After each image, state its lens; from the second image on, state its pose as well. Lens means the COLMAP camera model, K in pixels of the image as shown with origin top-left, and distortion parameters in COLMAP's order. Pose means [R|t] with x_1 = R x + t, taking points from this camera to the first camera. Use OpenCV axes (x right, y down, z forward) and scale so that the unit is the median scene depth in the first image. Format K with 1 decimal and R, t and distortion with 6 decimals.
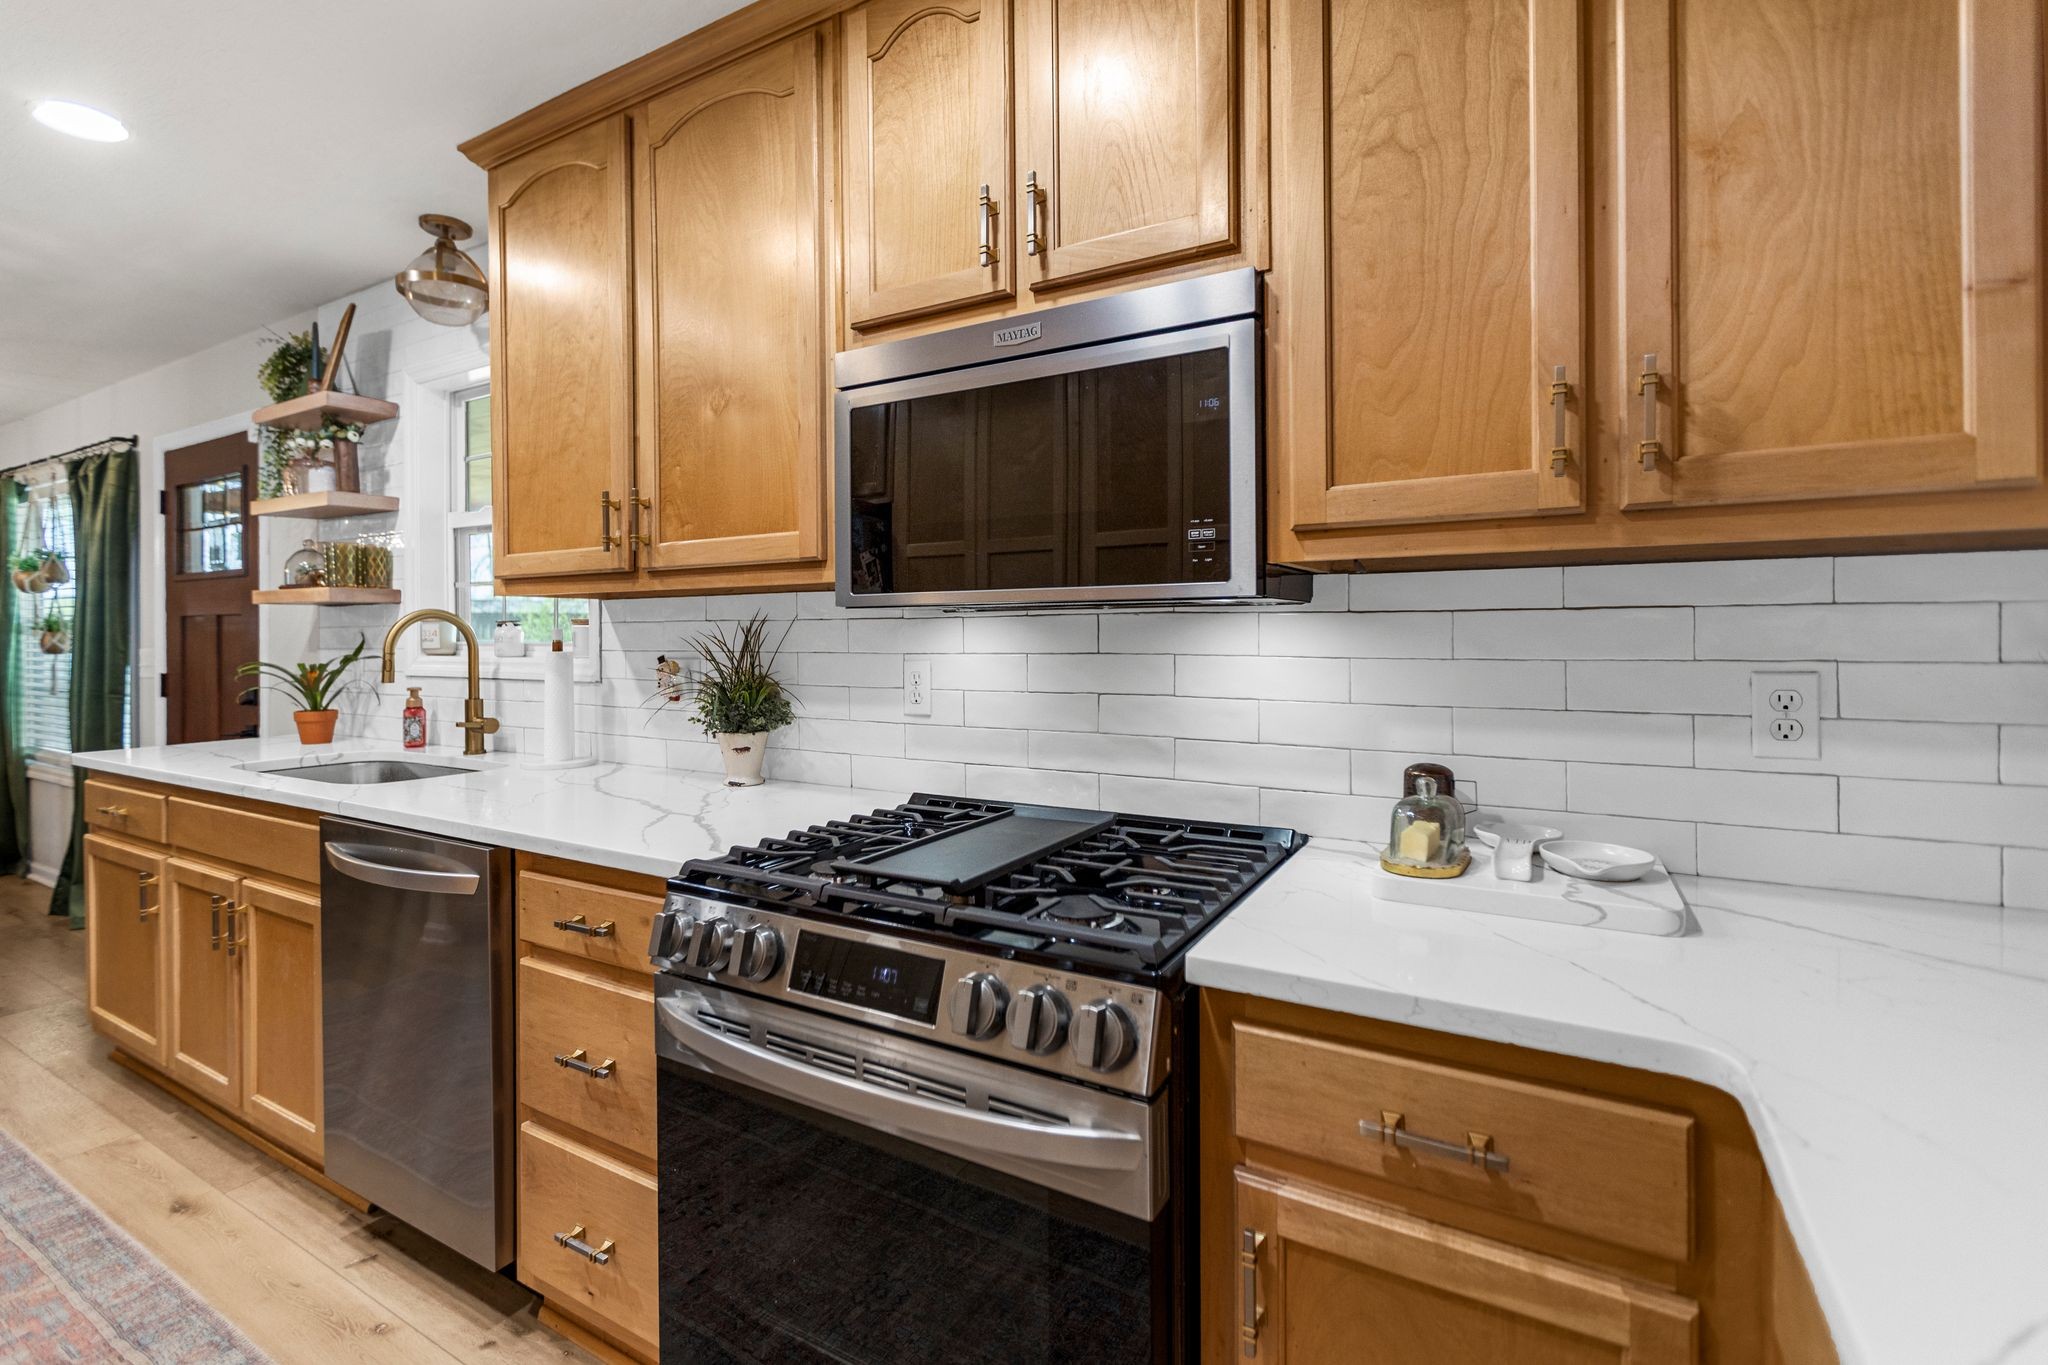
lens RADIAL K [[920.3, 0, 1024.8], [0, 920.3, 626.2], [0, 0, 1]] dist [-0.000259, -0.000333]
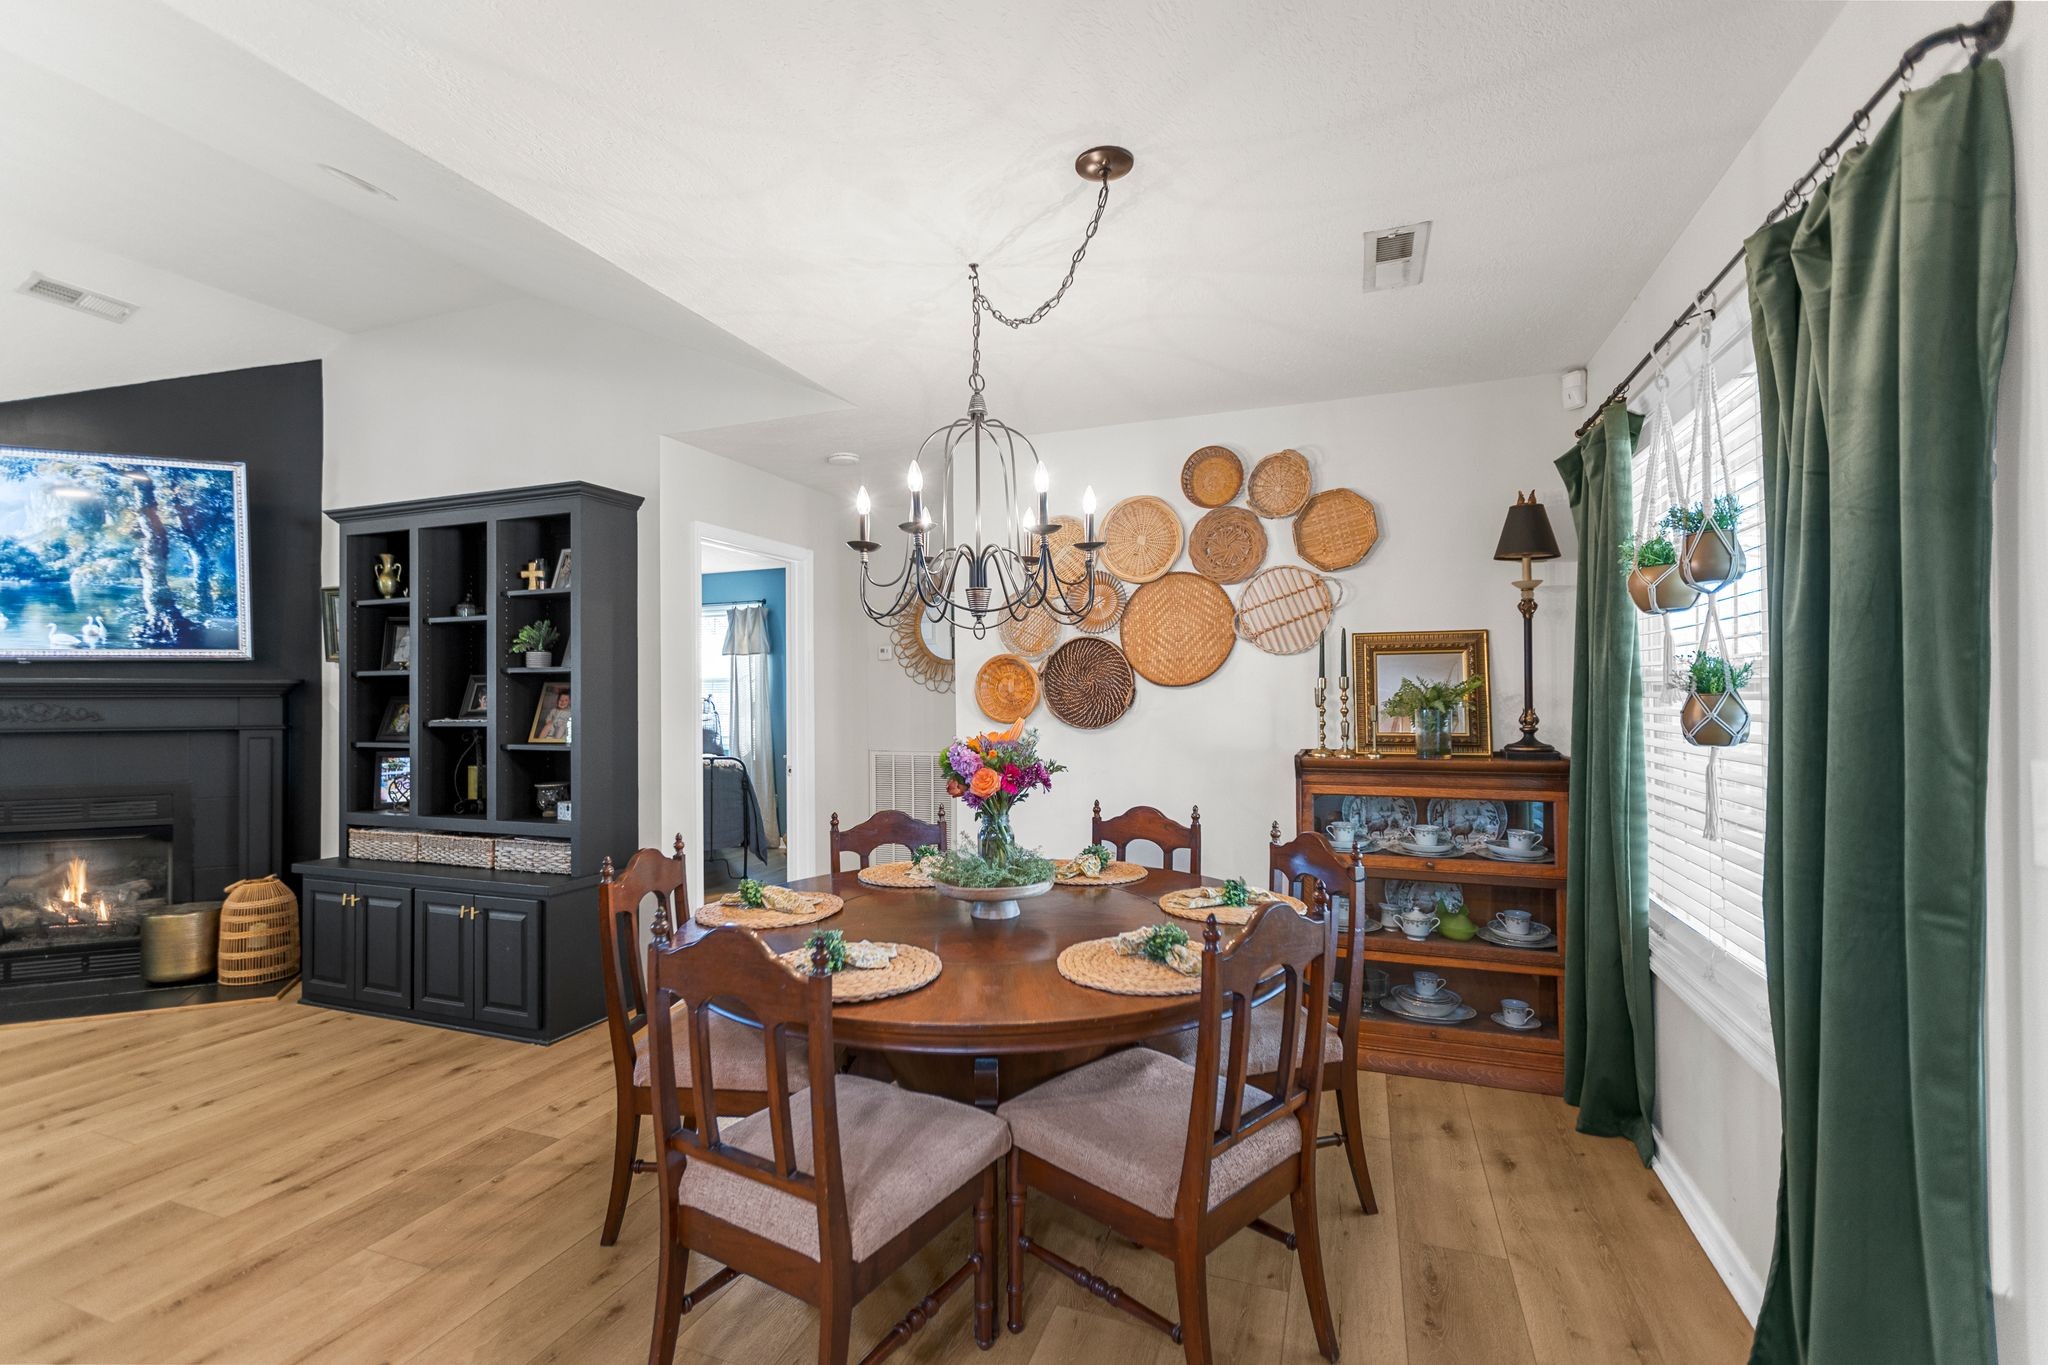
lens RADIAL K [[930.4, 0, 1012.6], [0, 930.4, 680.8], [0, 0, 1]] dist [0.003808, -0.000401]
pose [[0.171064, -0.004900, -0.985248, -0.684584], [0.004210, 0.999982, -0.004242, 0.000282], [0.985251, -0.003422, 0.171081, 0.606361]]
